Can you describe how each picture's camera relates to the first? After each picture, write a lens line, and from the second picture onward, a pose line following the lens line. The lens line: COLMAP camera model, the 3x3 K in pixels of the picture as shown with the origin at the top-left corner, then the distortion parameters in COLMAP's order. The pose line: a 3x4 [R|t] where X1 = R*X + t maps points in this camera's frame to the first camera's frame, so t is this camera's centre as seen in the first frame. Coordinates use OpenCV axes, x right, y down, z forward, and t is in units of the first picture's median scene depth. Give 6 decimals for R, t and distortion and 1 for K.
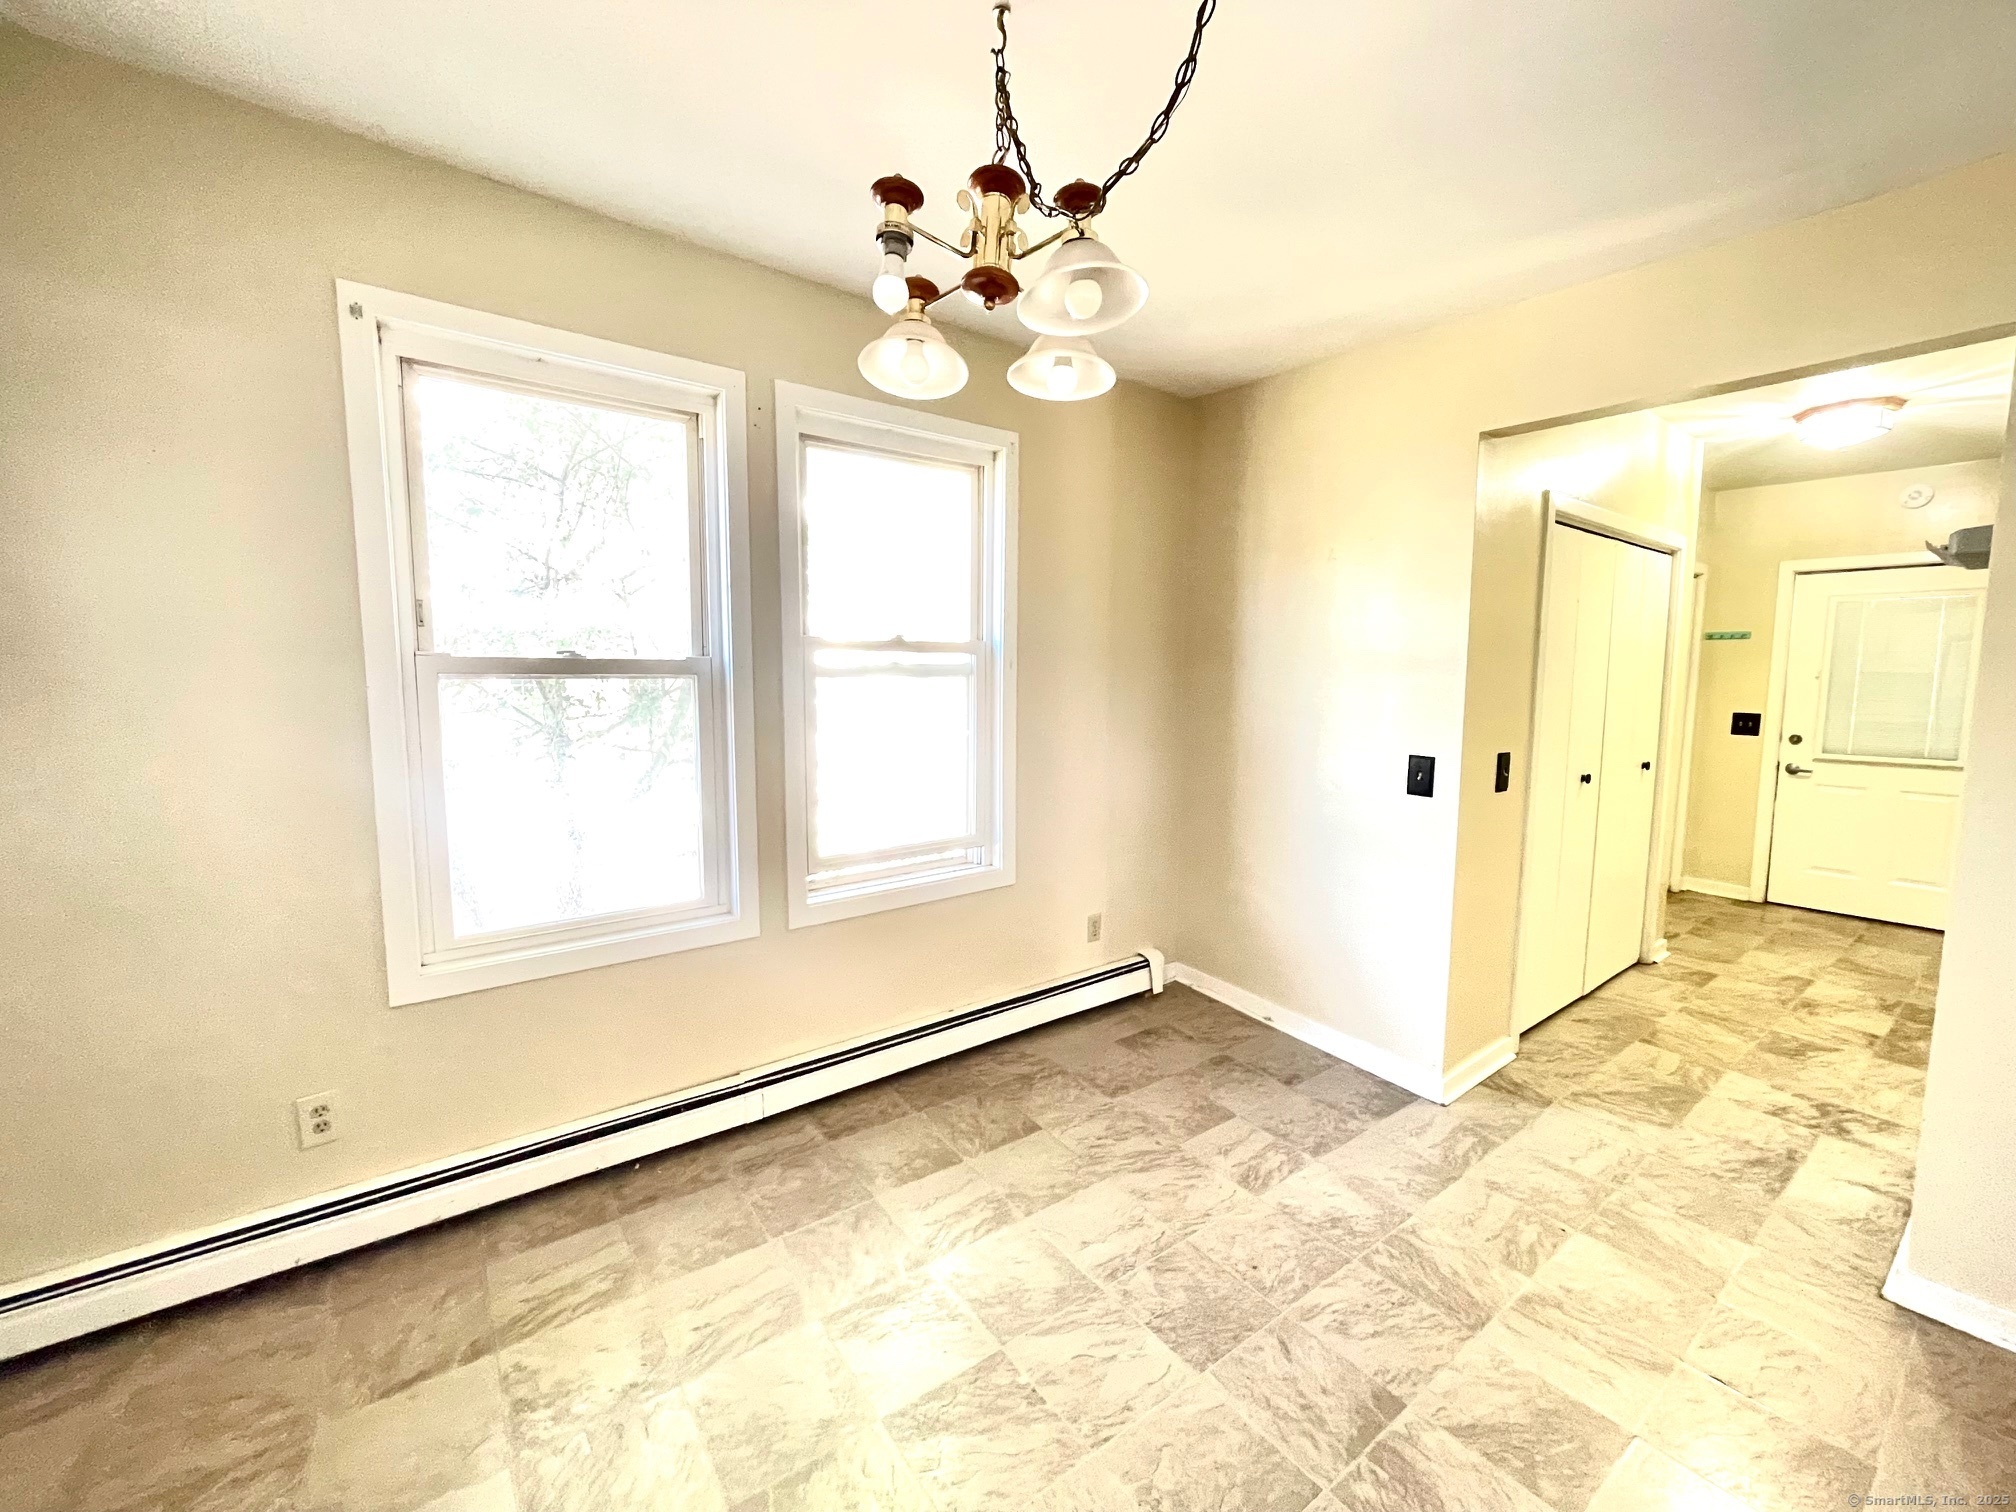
lens RADIAL K [[812.7, 0, 1008.0], [0, 812.7, 756.0], [0, 0, 1]] dist [-0.006687, 0.000195]
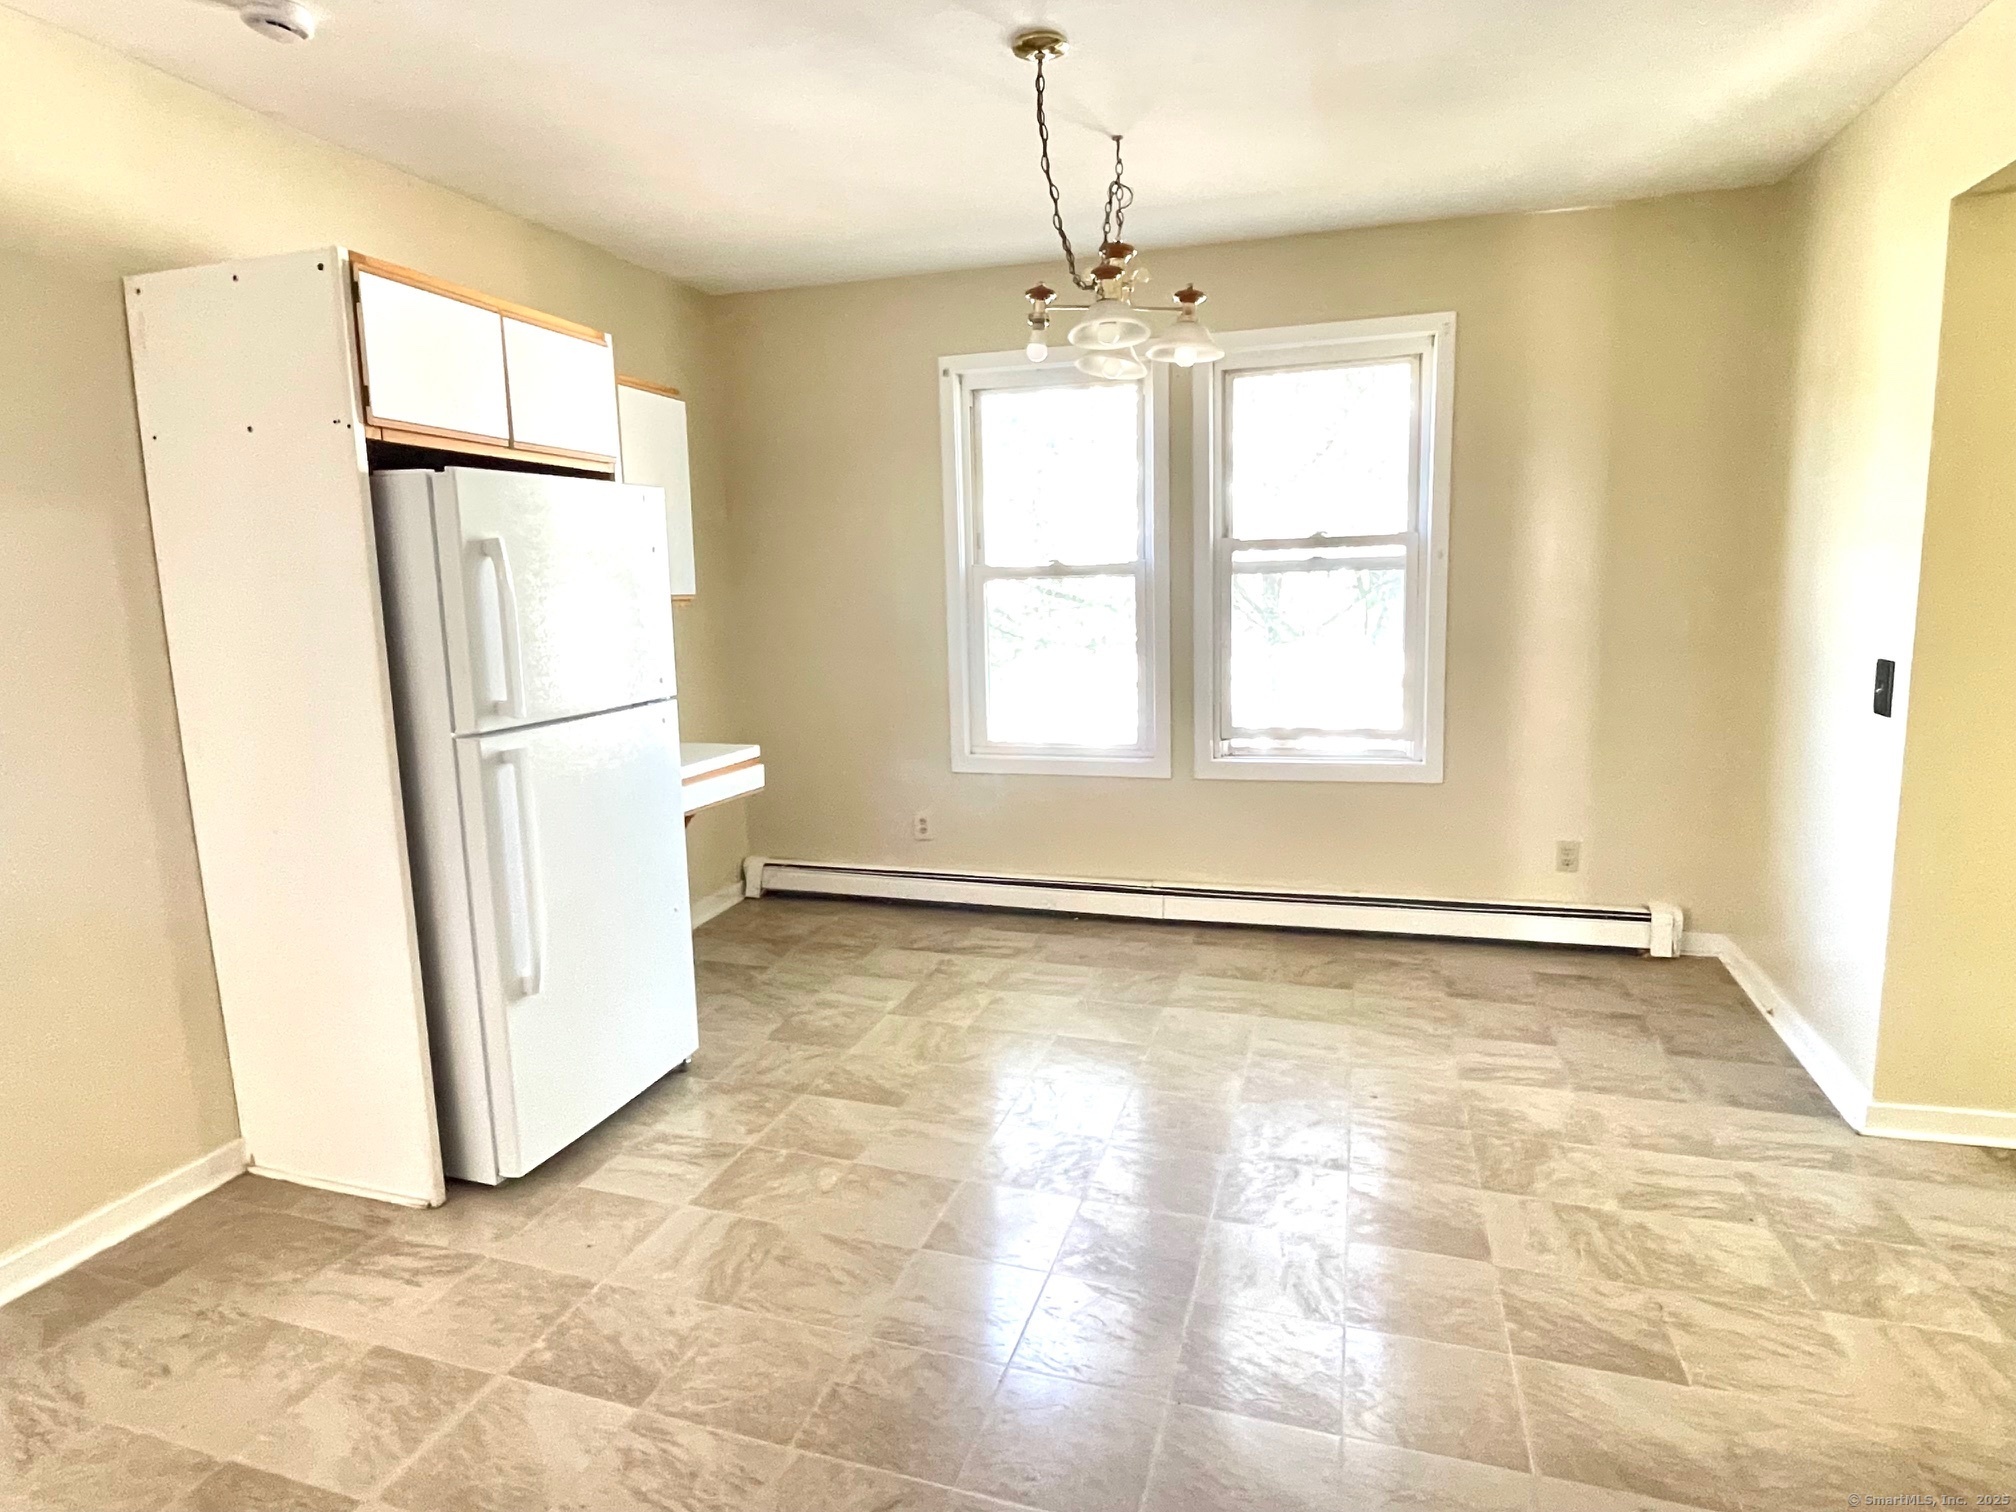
lens RADIAL K [[1102.4, 0, 1008.0], [0, 1102.4, 756.0], [0, 0, 1]] dist [-0.000388, 0.000543]
pose [[0.589663, 0.103535, -0.800985, 0.931445], [-0.056105, 0.994605, 0.087259, 0.049494], [0.805698, -0.006514, 0.592291, -0.238218]]
